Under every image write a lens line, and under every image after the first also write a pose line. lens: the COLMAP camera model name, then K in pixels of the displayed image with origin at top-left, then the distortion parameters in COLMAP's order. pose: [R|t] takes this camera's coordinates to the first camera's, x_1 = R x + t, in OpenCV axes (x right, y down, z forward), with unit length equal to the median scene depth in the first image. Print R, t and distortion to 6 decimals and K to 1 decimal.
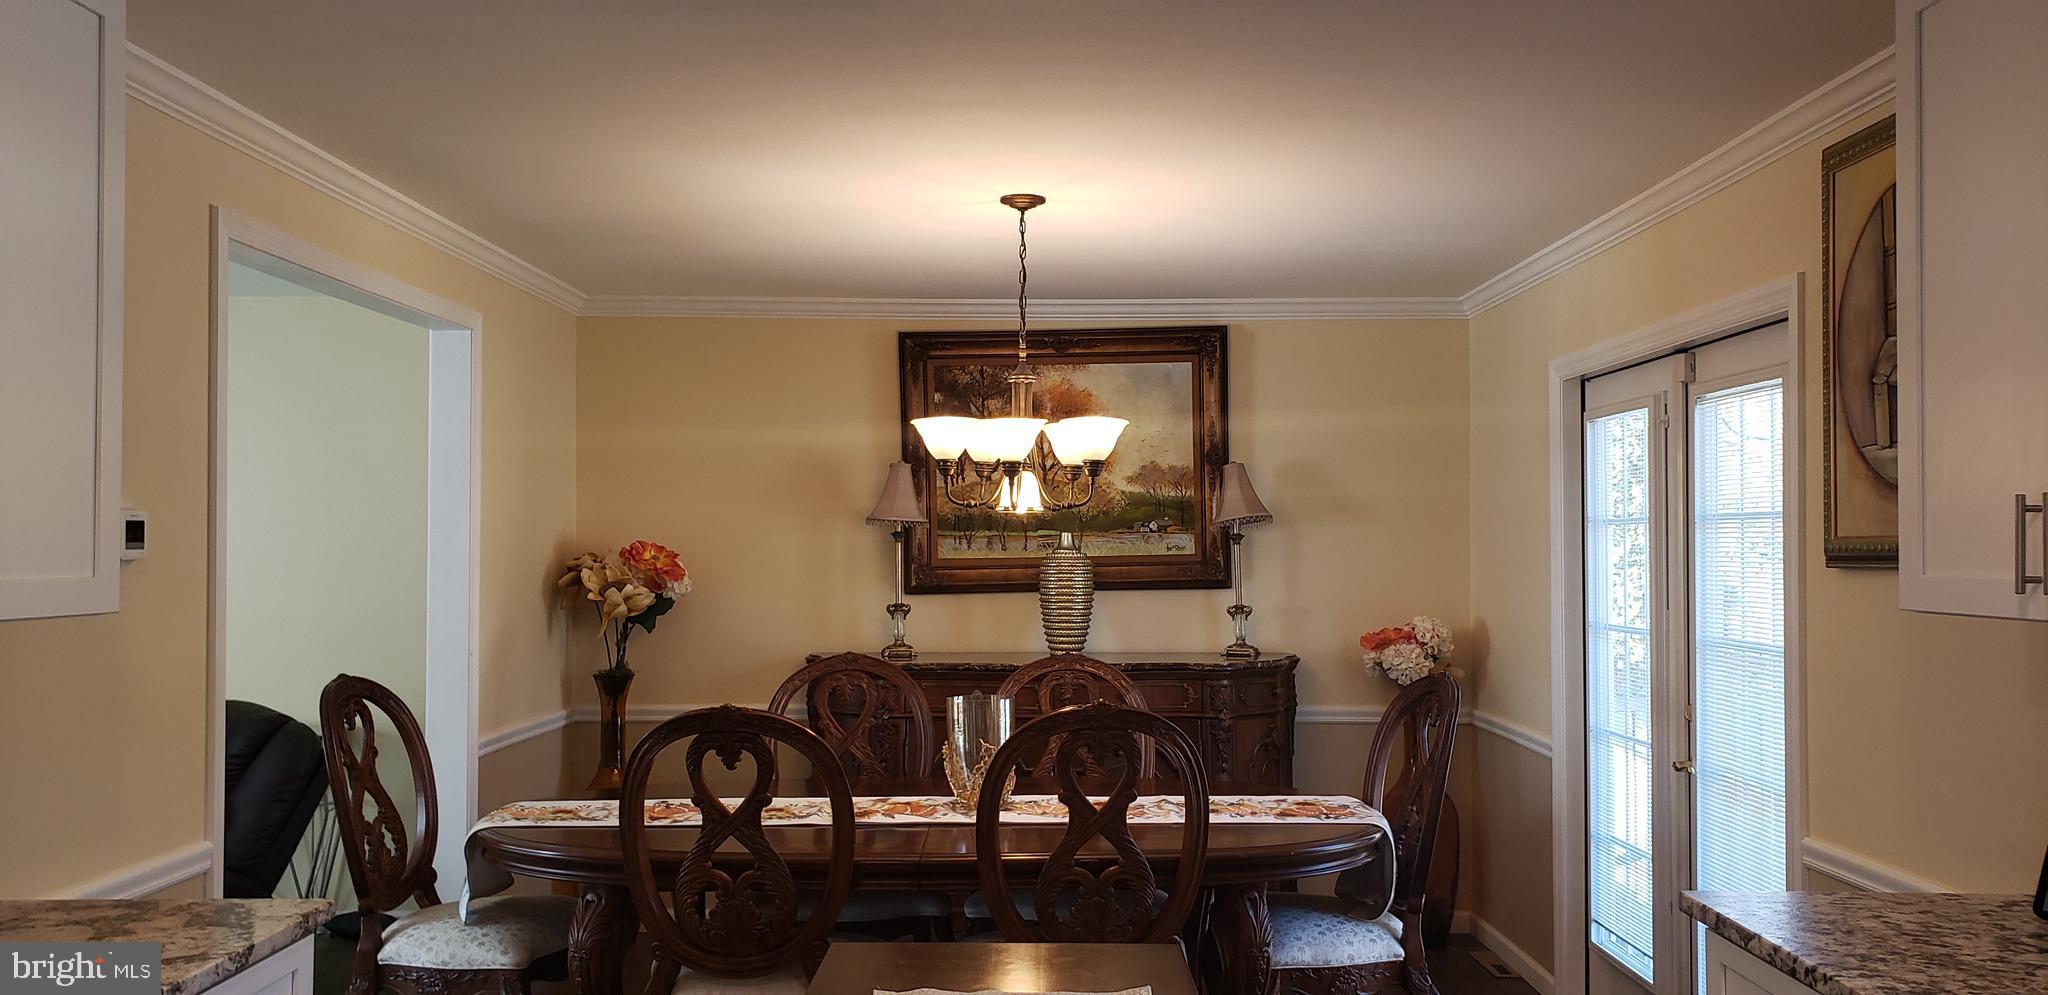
lens RADIAL K [[1572.1, 0, 1033.7], [0, 1572.1, 528.8], [0, 0, 1]] dist [0.208408, -0.417447]
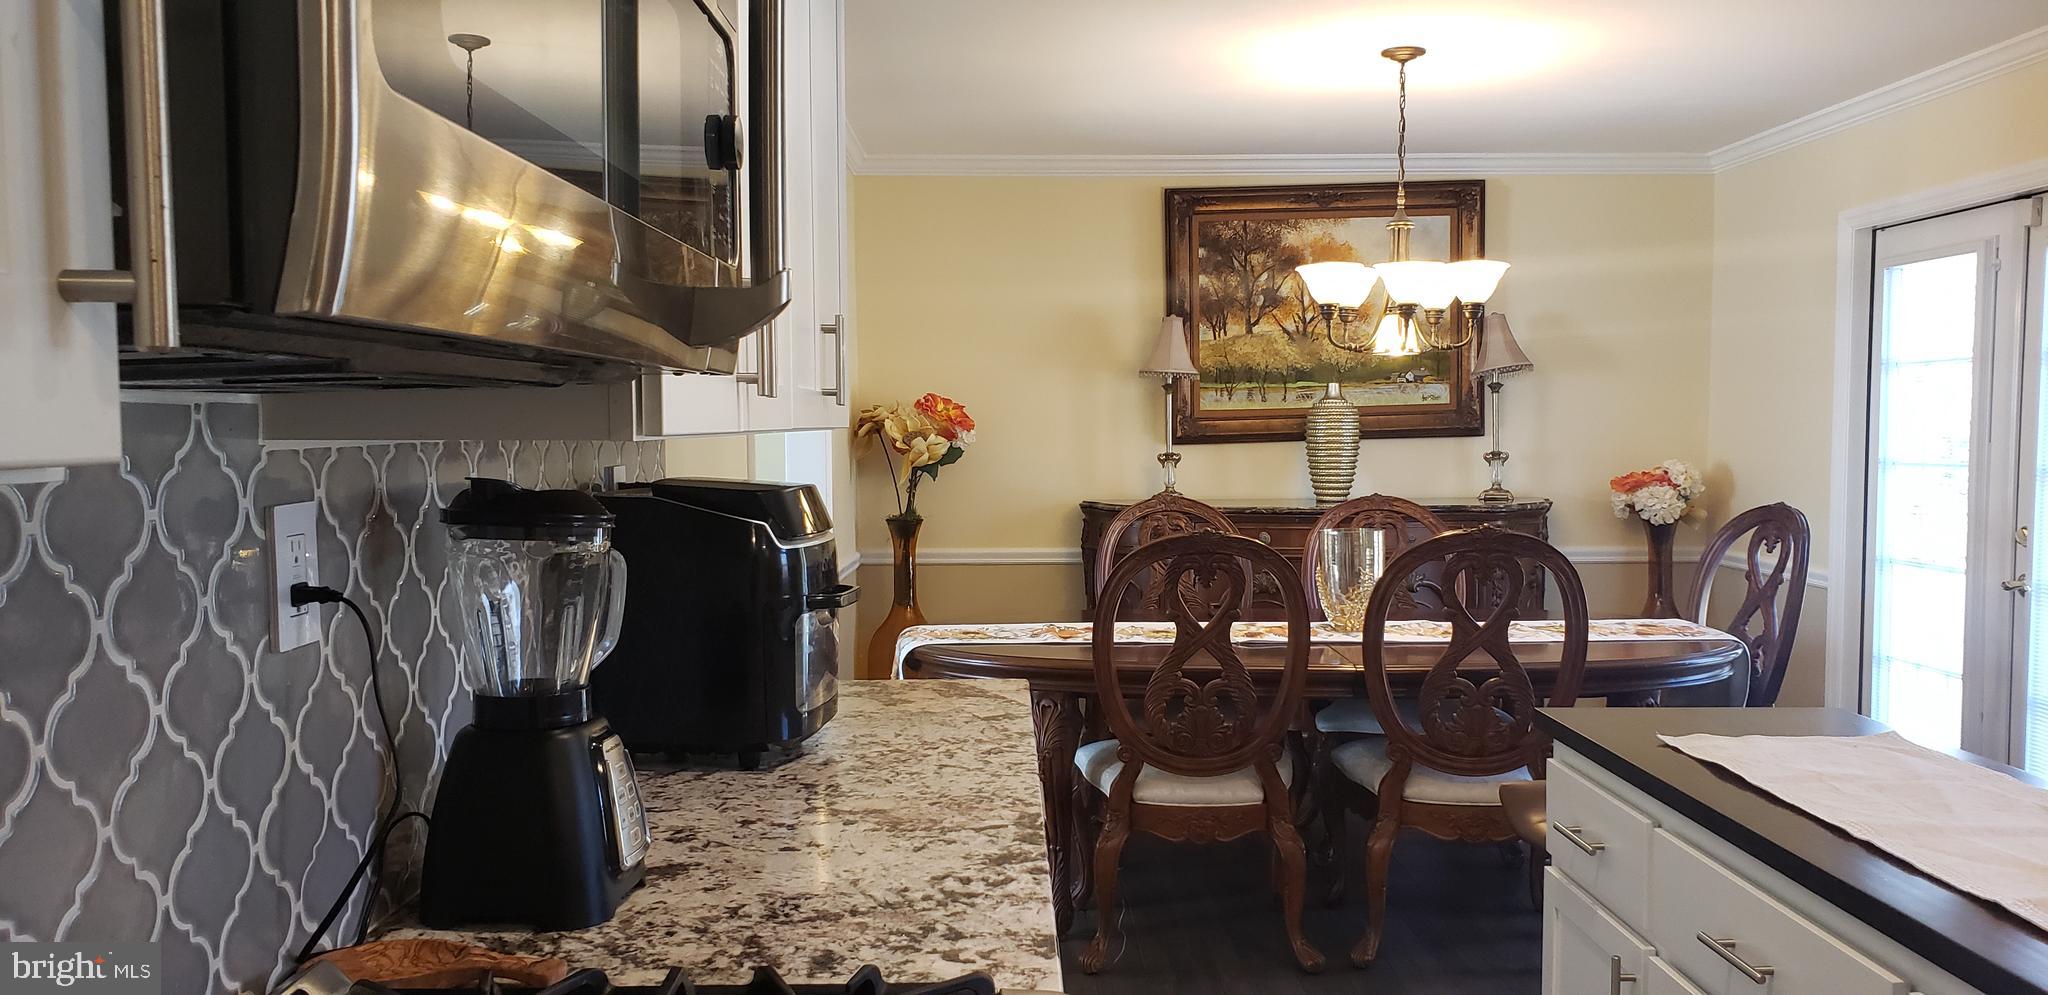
lens RADIAL K [[1572.1, 0, 1033.7], [0, 1572.1, 528.8], [0, 0, 1]] dist [0.208408, -0.417447]
pose [[0.999847, -0.006071, 0.016378, -0.195430], [0.004775, 0.996941, 0.078016, 0.015855], [-0.016802, -0.077925, 0.996818, -0.050614]]
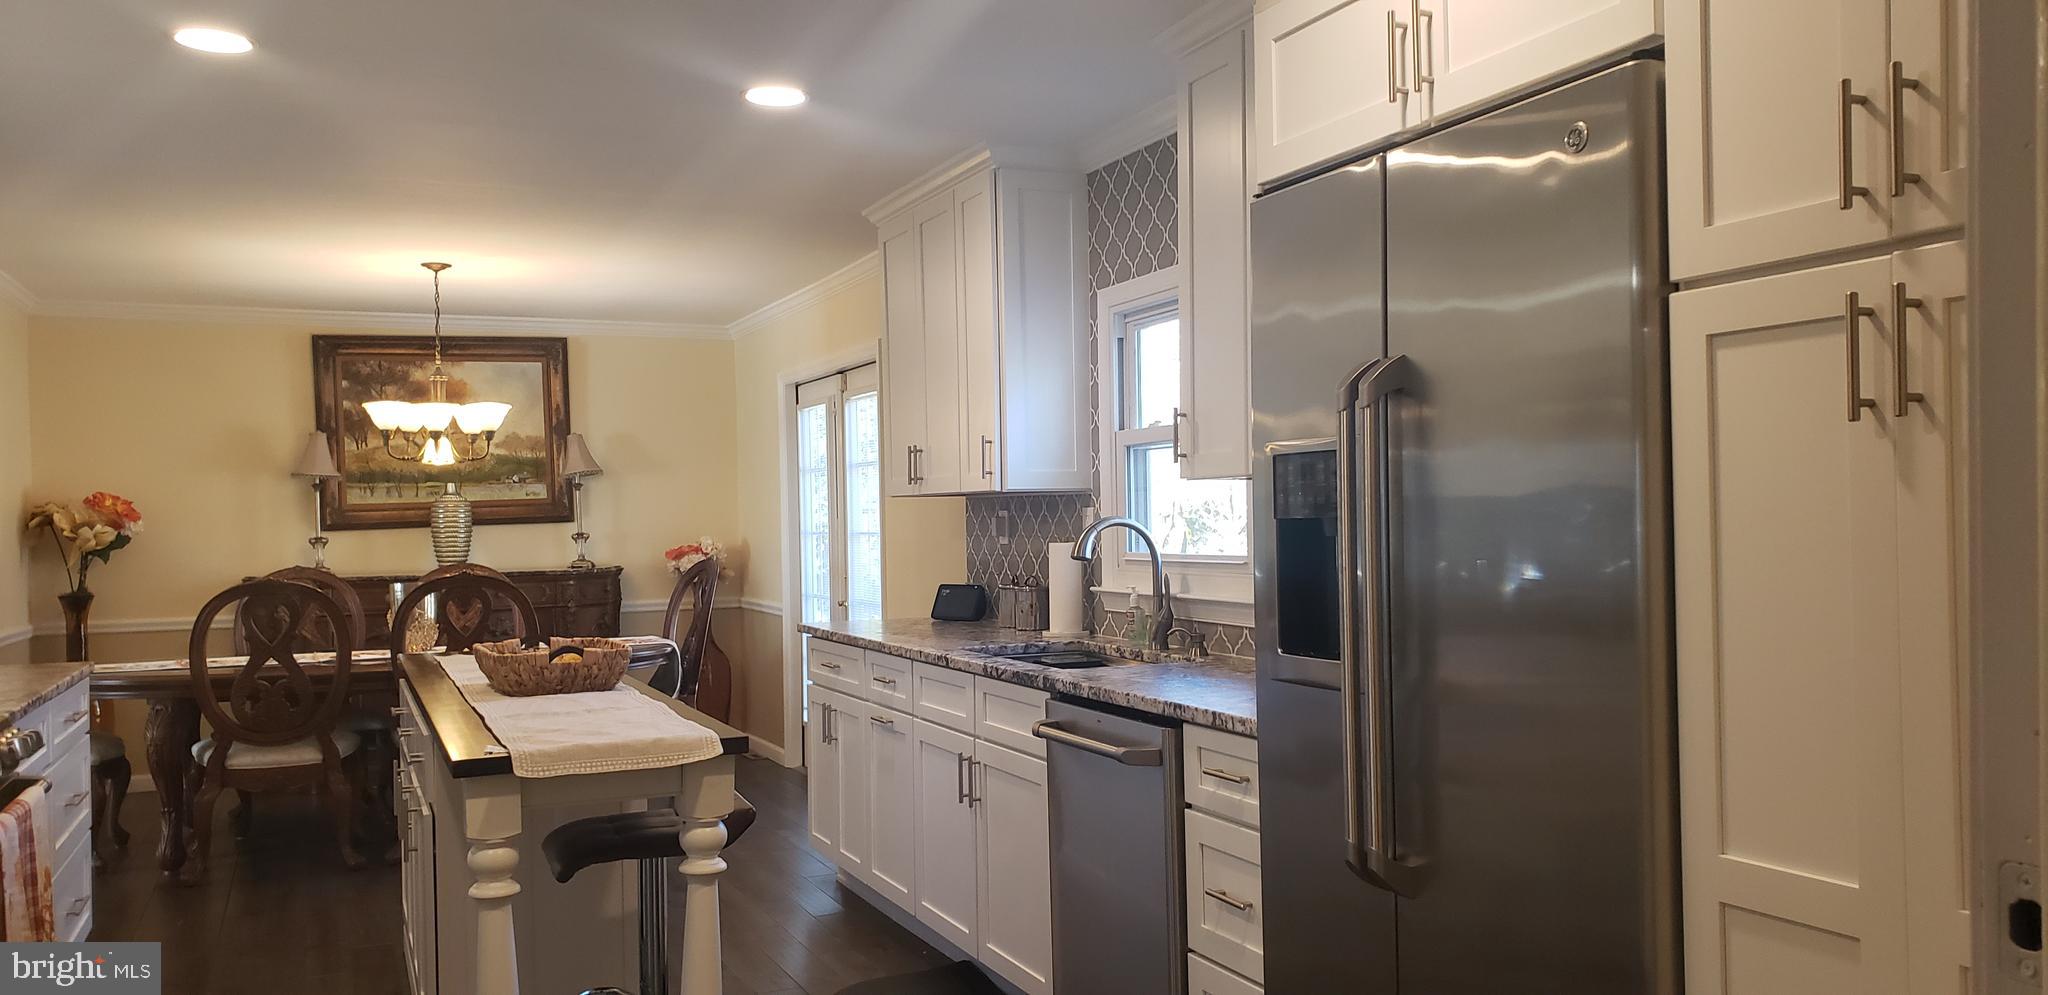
lens RADIAL K [[1593.9, 0, 1089.9], [0, 1593.9, 523.4], [0, 0, 1]] dist [-0.004882, -0.005459]
pose [[0.900295, -0.019666, 0.434835, -0.083836], [0.014796, 0.999784, 0.014583, 0.025986], [-0.435028, -0.006695, 0.900392, -0.515596]]
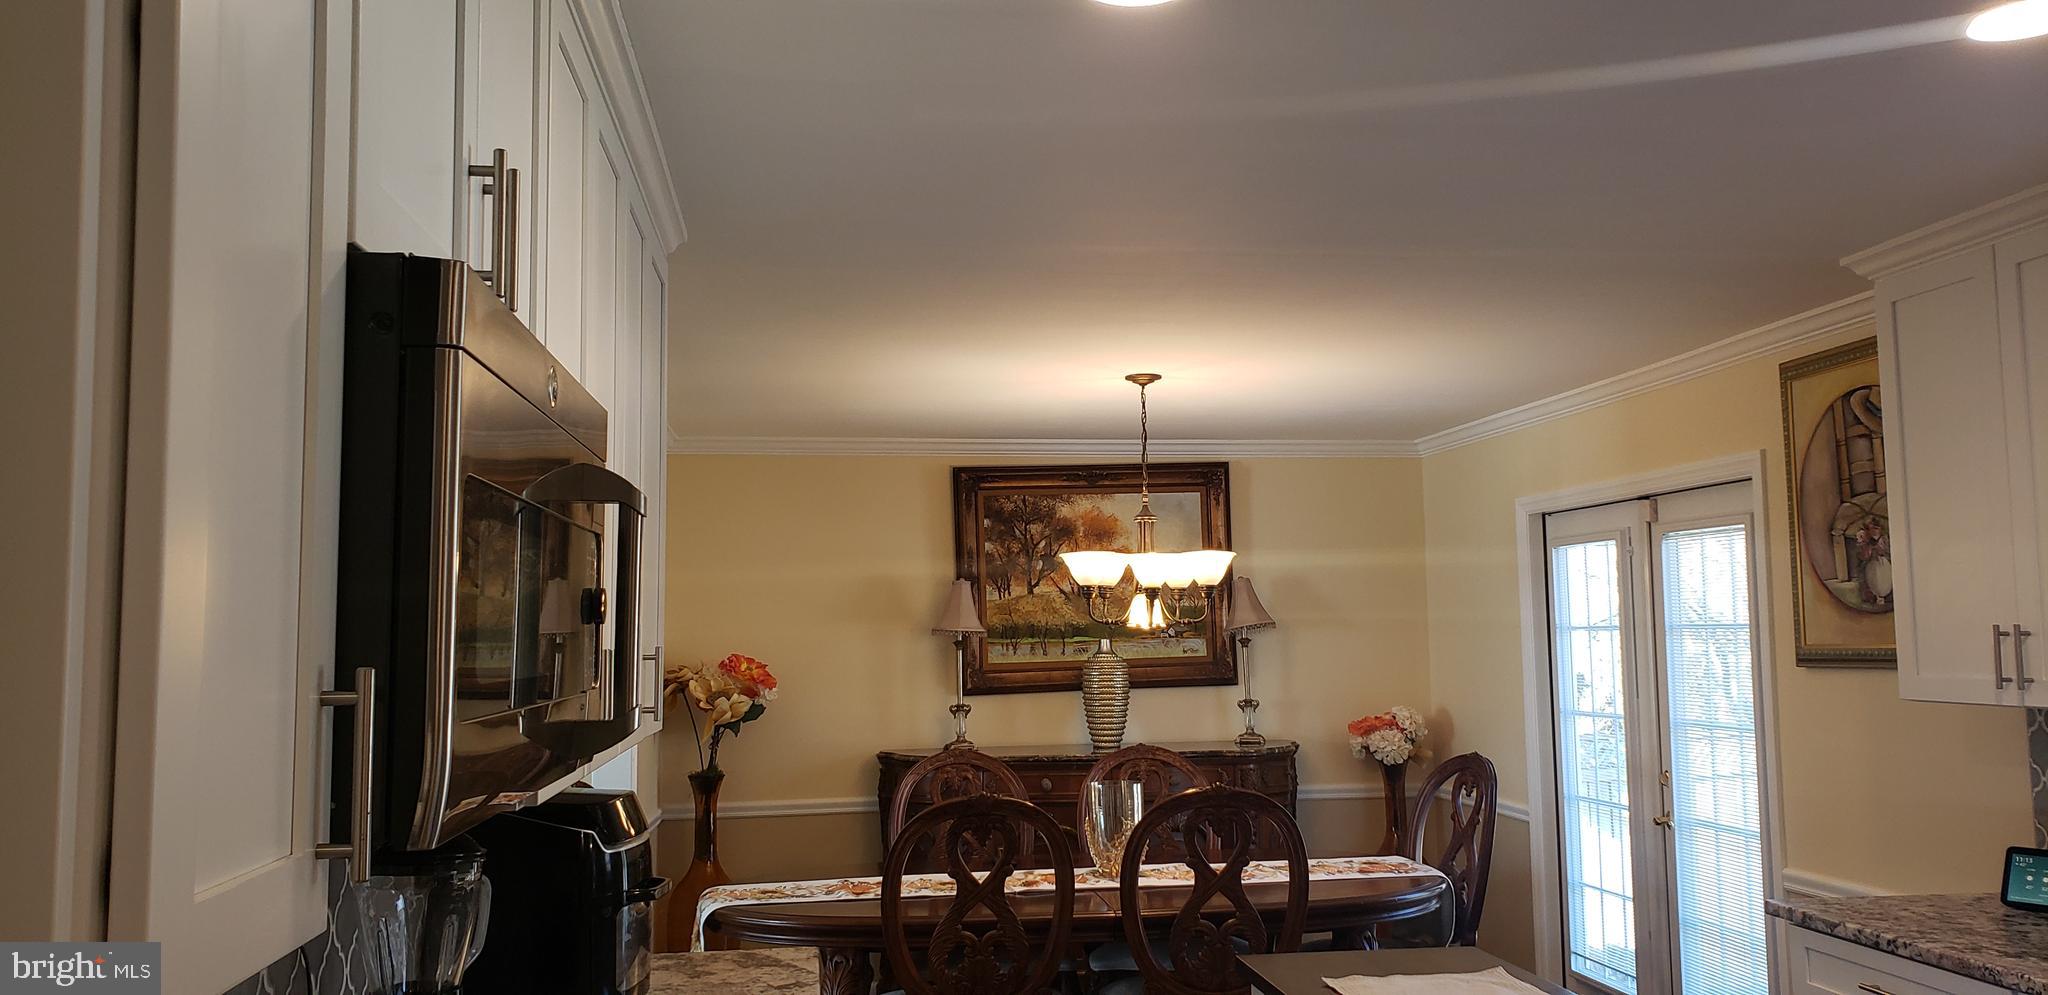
lens RADIAL K [[1583.2, 0, 1056.8], [0, 1583.2, 505.6], [0, 0, 1]] dist [0.196018, -0.321014]
pose [[0.988480, -0.003983, 0.151301, -0.191336], [0.014752, 0.997430, -0.070119, -0.014498], [-0.150633, 0.071543, 0.985998, -0.155187]]
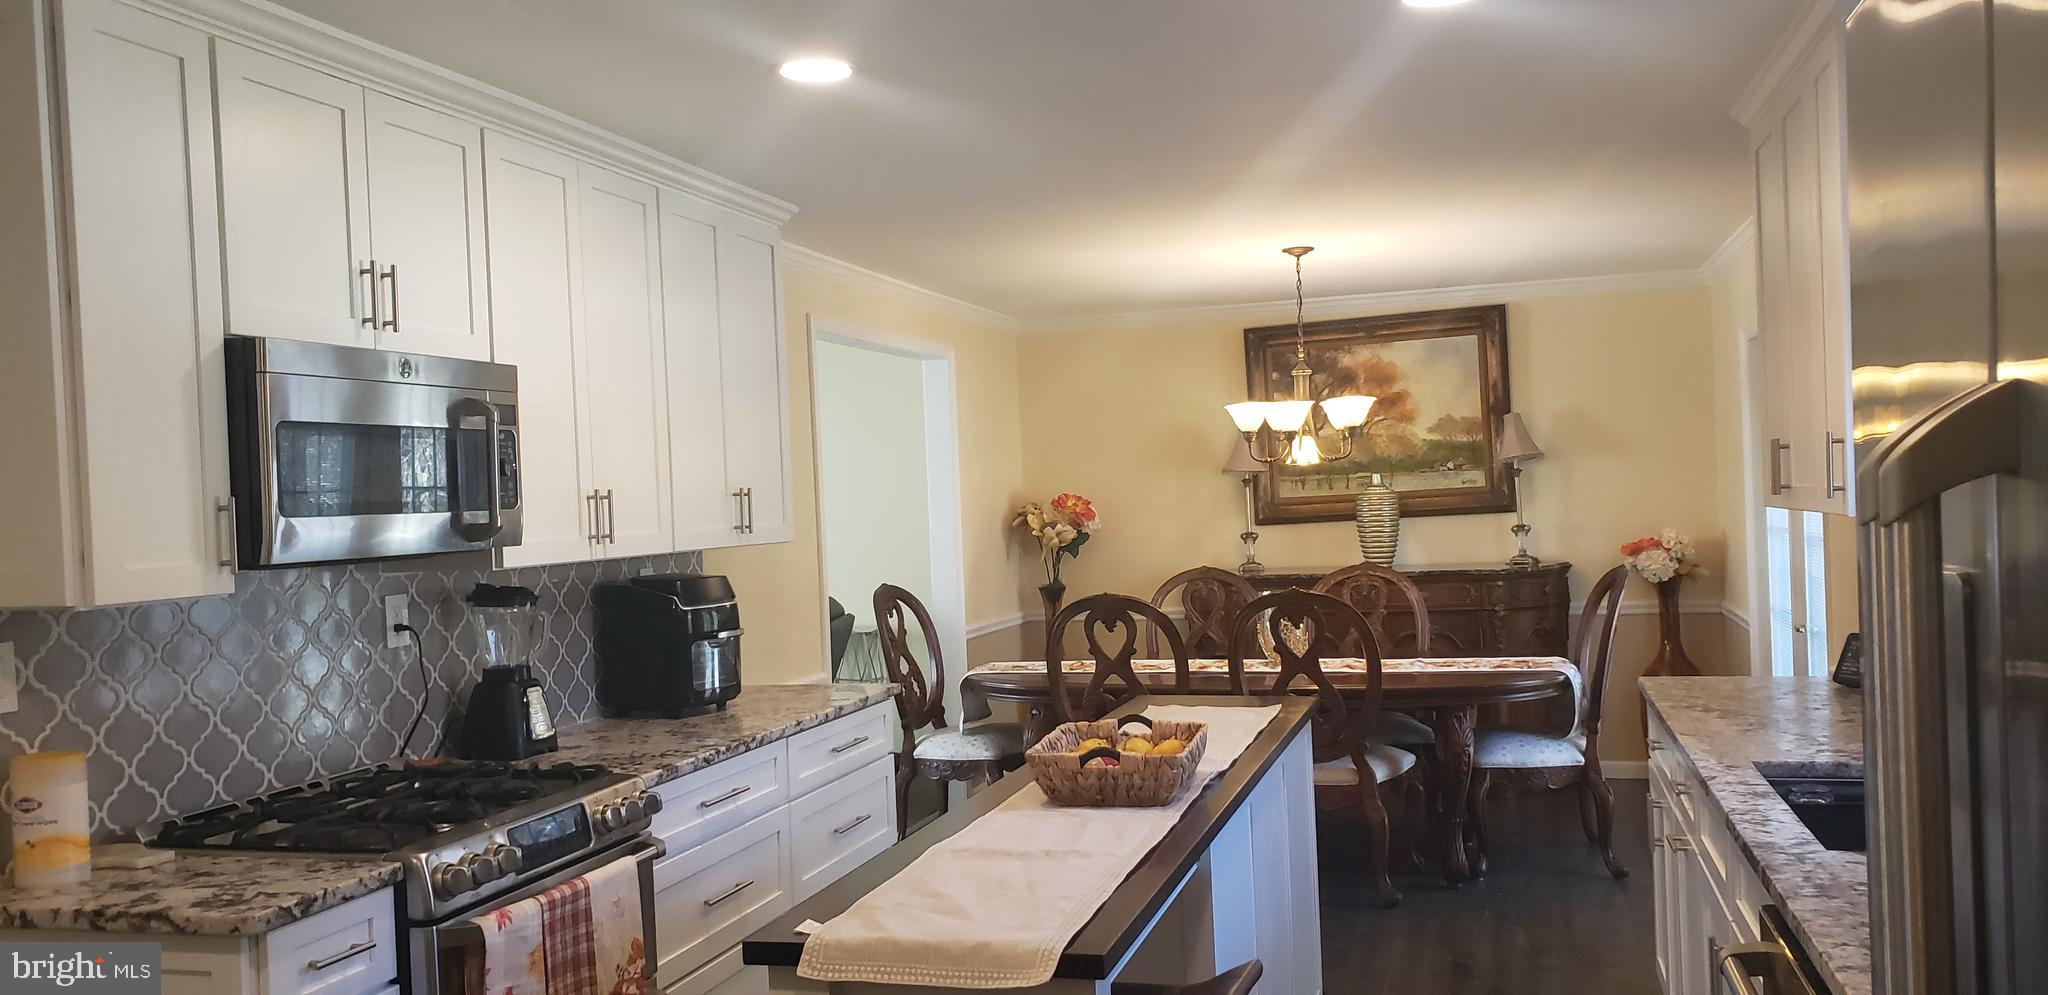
lens RADIAL K [[1572.1, 0, 1033.7], [0, 1572.1, 528.8], [0, 0, 1]] dist [0.208408, -0.417447]
pose [[0.958973, -0.033815, -0.281474, 0.118081], [0.044007, 0.998582, 0.029964, -0.003978], [0.280061, -0.041121, 0.959101, -0.349937]]
